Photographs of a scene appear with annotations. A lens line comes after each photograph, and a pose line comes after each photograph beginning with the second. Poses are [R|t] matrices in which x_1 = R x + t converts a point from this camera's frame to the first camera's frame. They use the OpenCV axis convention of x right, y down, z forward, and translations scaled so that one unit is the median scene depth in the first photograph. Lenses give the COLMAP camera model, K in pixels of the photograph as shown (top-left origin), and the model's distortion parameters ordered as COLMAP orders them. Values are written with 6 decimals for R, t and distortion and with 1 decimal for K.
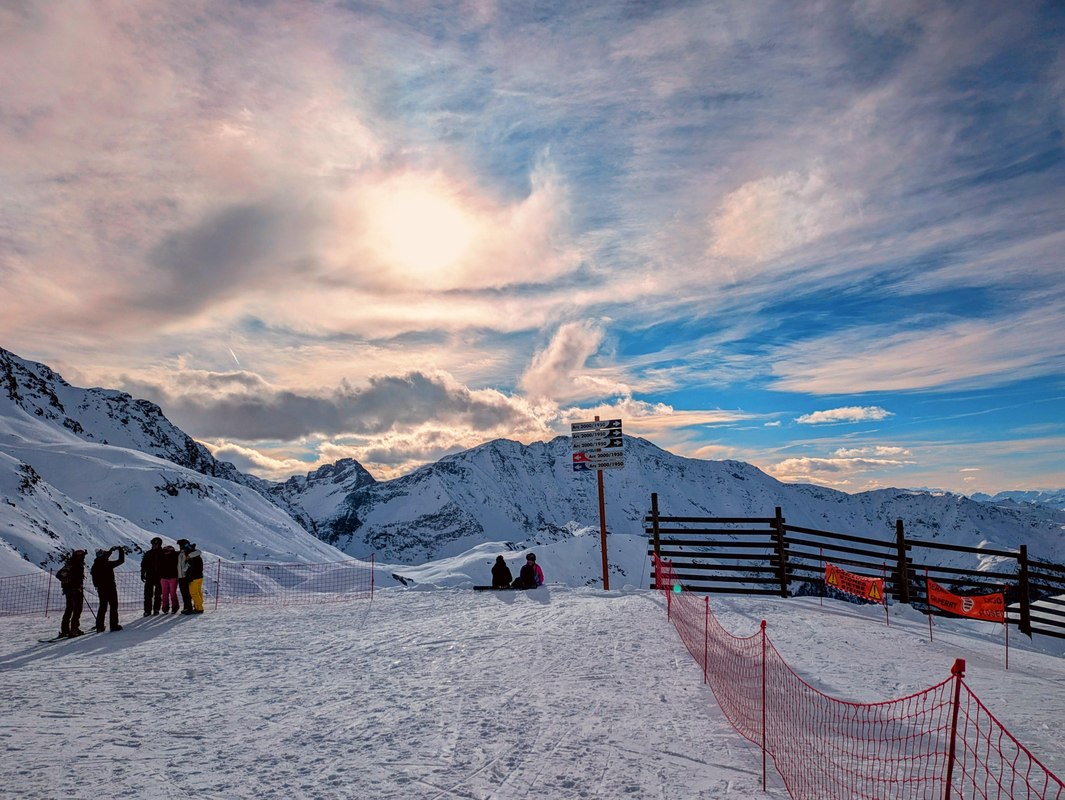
lens RADIAL K [[771.7, 0, 533.5], [0, 771.7, 400.1], [0, 0, 1]] dist [0.008847, 0.002169]
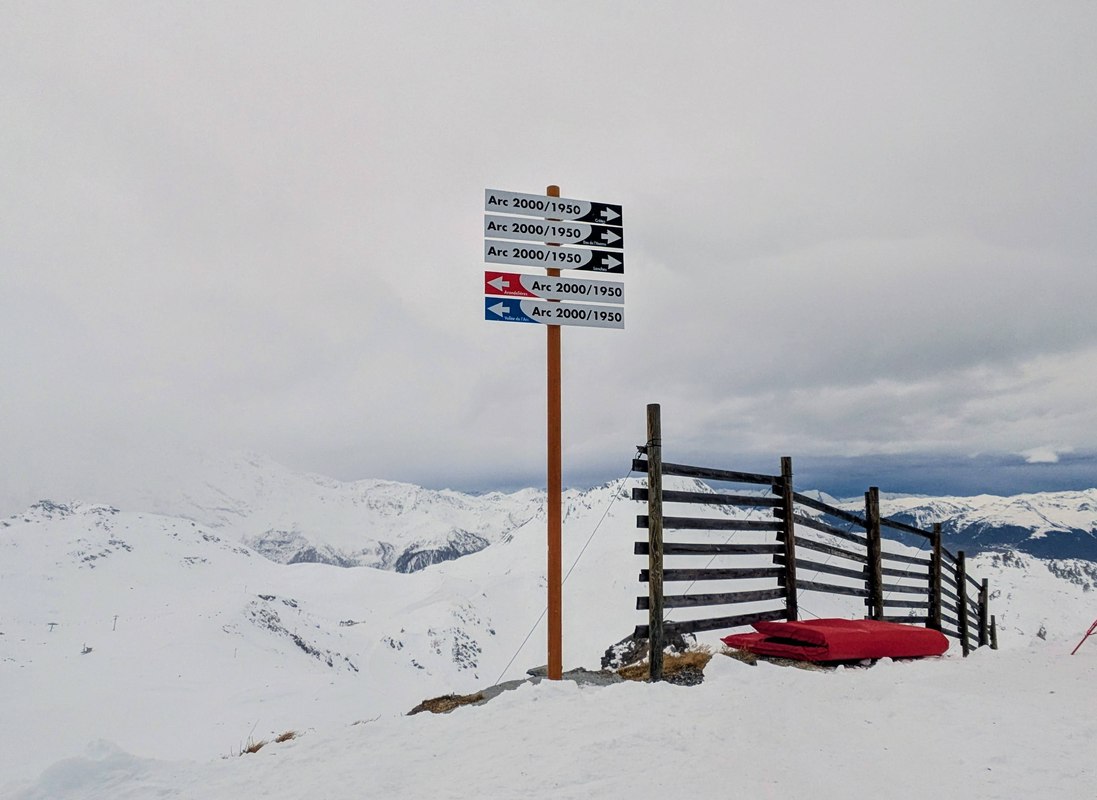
lens RADIAL K [[621.3, 0, 549.2], [0, 621.3, 402.8], [0, 0, 1]] dist [-0.001304, 0.000056]
pose [[0.767039, 0.115785, 0.631066, -0.099587], [-0.114105, 0.992520, -0.043412, 0.140455], [-0.631372, -0.038709, 0.774513, 0.775023]]
